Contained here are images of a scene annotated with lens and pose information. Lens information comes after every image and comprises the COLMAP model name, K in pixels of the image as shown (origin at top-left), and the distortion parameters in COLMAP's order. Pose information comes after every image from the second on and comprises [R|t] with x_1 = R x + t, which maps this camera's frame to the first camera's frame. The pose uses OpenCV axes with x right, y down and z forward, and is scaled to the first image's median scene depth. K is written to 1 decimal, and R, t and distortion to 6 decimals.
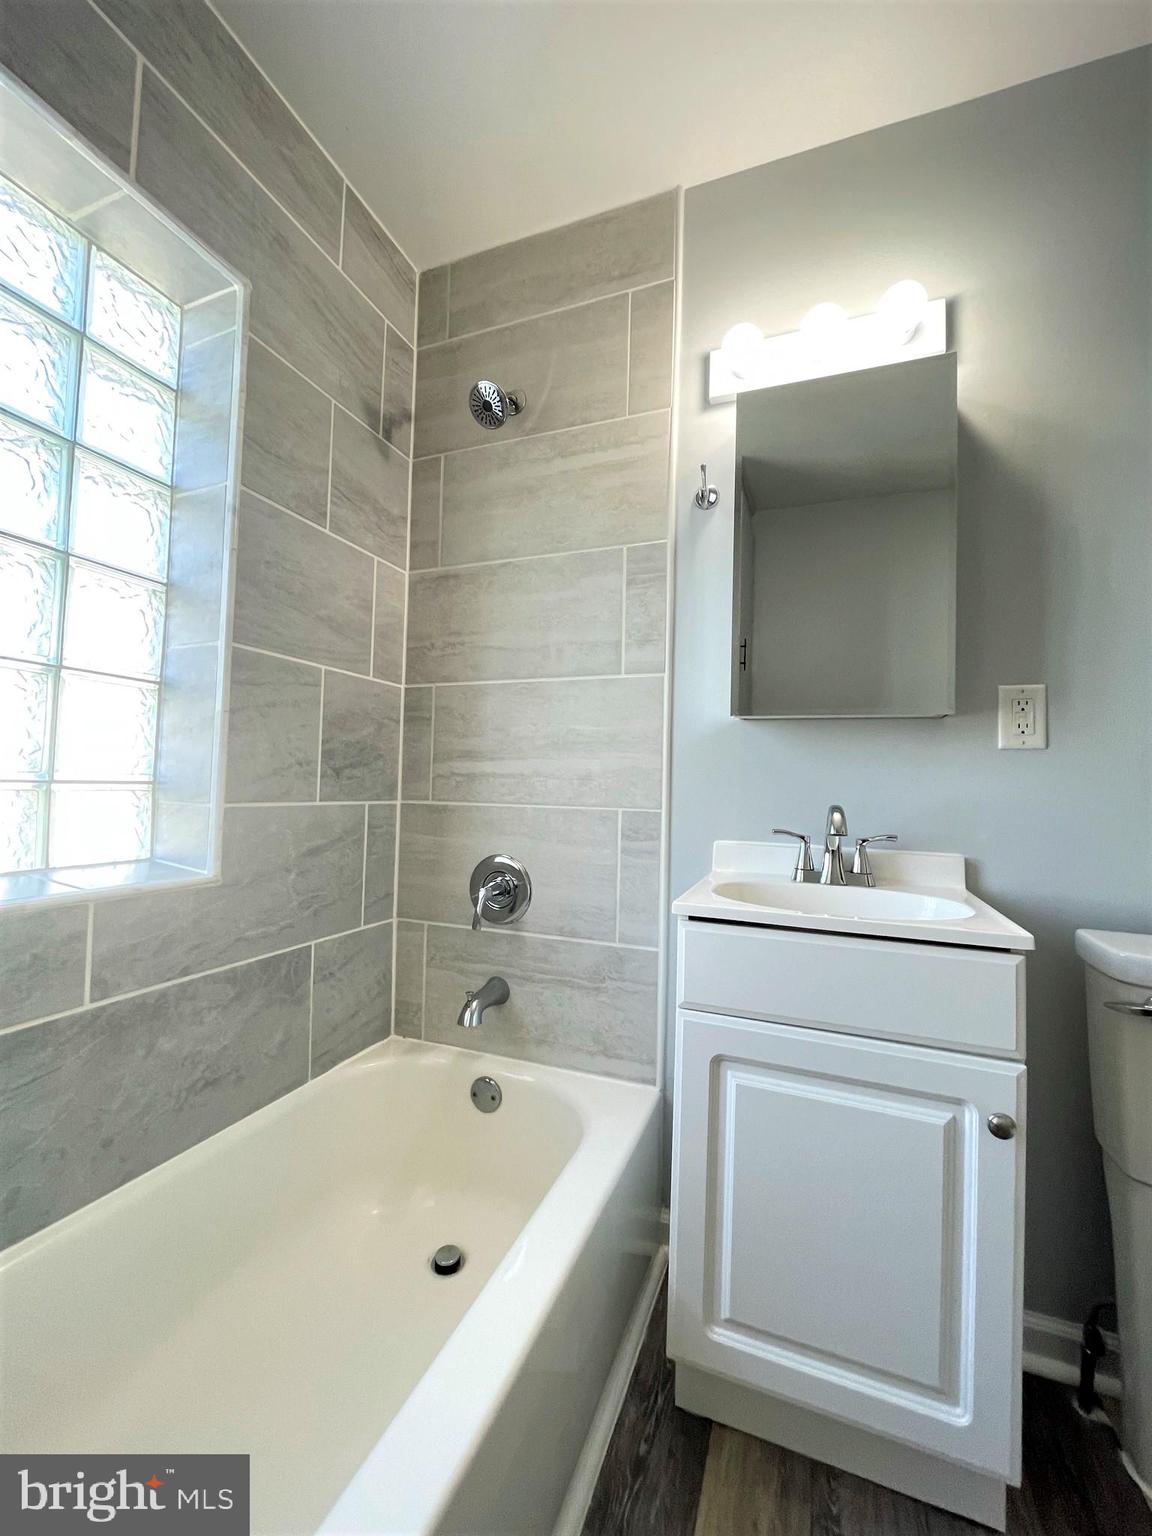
lens RADIAL K [[620.5, 0, 585.9], [0, 620.5, 758.8], [0, 0, 1]] dist [-0.004131, 0.000075]
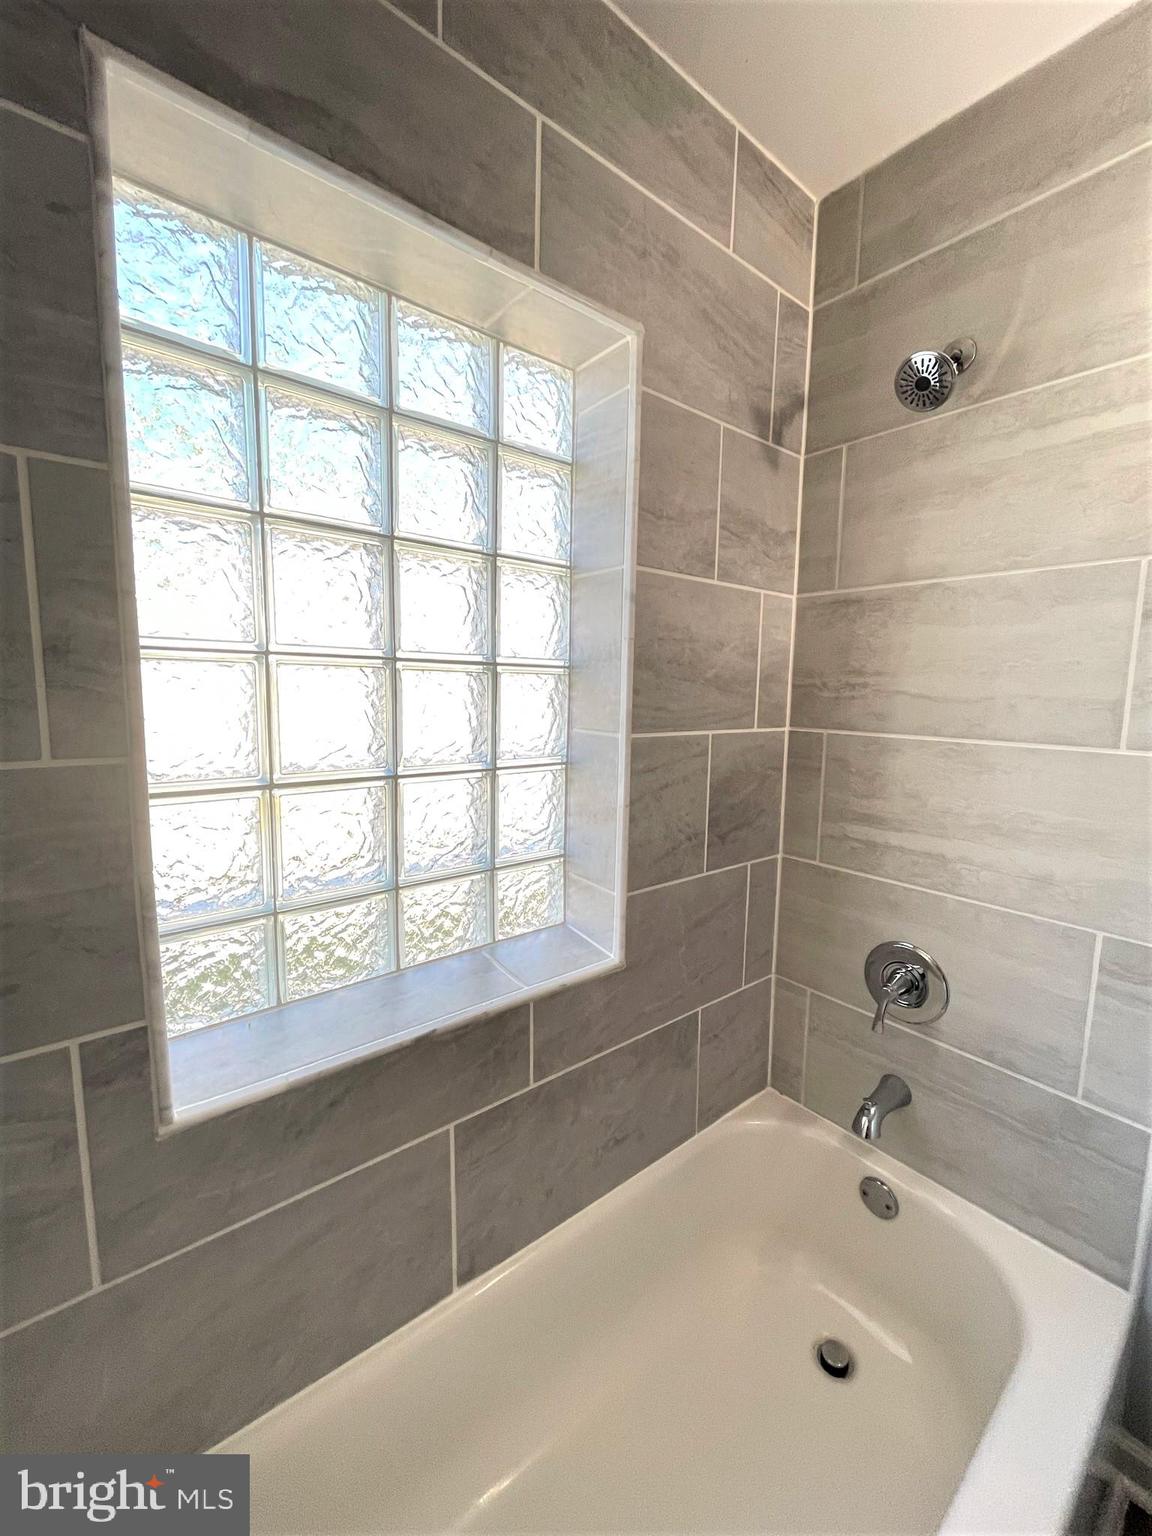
lens RADIAL K [[620.5, 0, 582.8], [0, 620.5, 763.2], [0, 0, 1]] dist [-0.004131, 0.000075]
pose [[0.868609, 0.050699, -0.492898, -0.125960], [0.023987, 0.989283, 0.144029, -0.237200], [0.494918, -0.136928, 0.858083, 0.095949]]
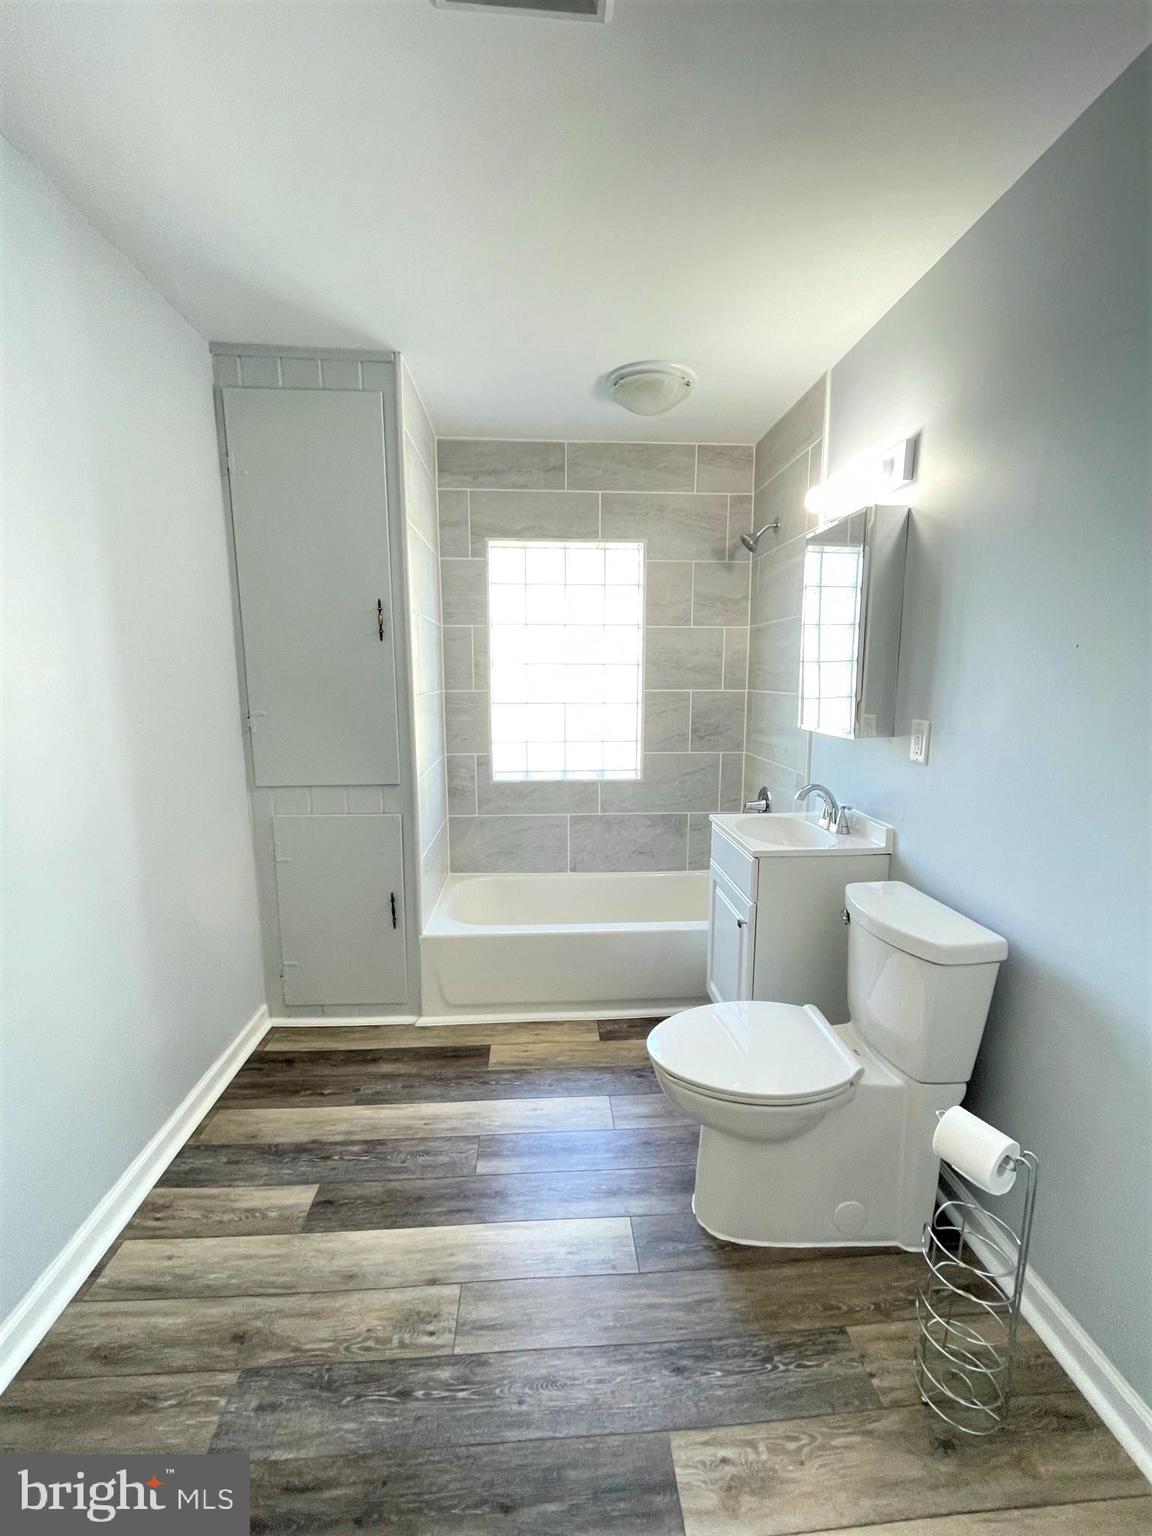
lens RADIAL K [[620.5, 0, 577.6], [0, 620.5, 762.6], [0, 0, 1]] dist [-0.004131, 0.000075]
pose [[0.421766, 0.103405, -0.900789, 1.374053], [0.048236, 0.989510, 0.136175, -0.209547], [0.905421, -0.100885, 0.412354, -0.282269]]
